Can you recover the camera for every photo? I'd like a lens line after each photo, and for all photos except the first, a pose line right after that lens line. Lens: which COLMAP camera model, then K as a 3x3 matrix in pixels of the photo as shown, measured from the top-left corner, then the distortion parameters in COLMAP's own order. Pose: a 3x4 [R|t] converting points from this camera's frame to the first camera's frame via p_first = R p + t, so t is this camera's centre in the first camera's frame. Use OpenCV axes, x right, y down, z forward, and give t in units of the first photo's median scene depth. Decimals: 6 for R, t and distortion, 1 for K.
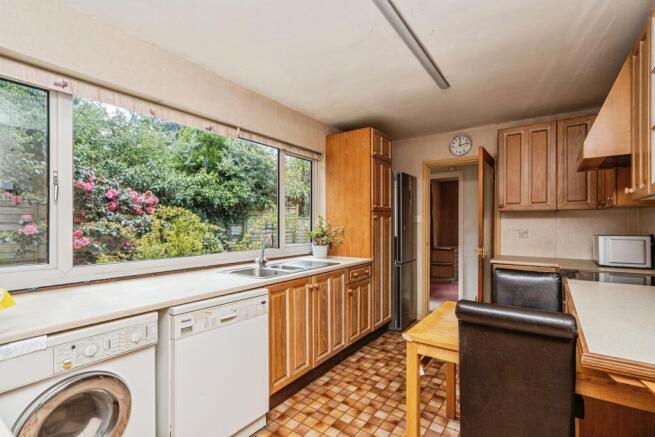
lens RADIAL K [[304.9, 0, 326.2], [0, 304.9, 210.3], [0, 0, 1]] dist [-0.000378, 0.000004]
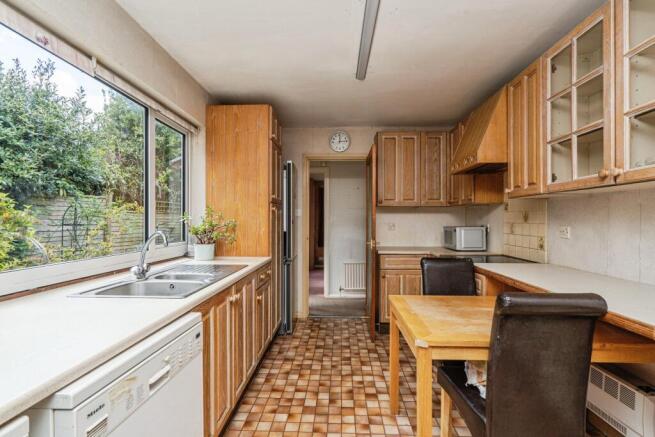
lens RADIAL K [[304.9, 0, 326.2], [0, 304.9, 210.3], [0, 0, 1]] dist [-0.000378, 0.000004]
pose [[0.833609, 0.020910, 0.551959, -0.200112], [-0.027410, 0.999618, 0.003529, 0.019147], [-0.551675, -0.018071, 0.833863, 0.194141]]
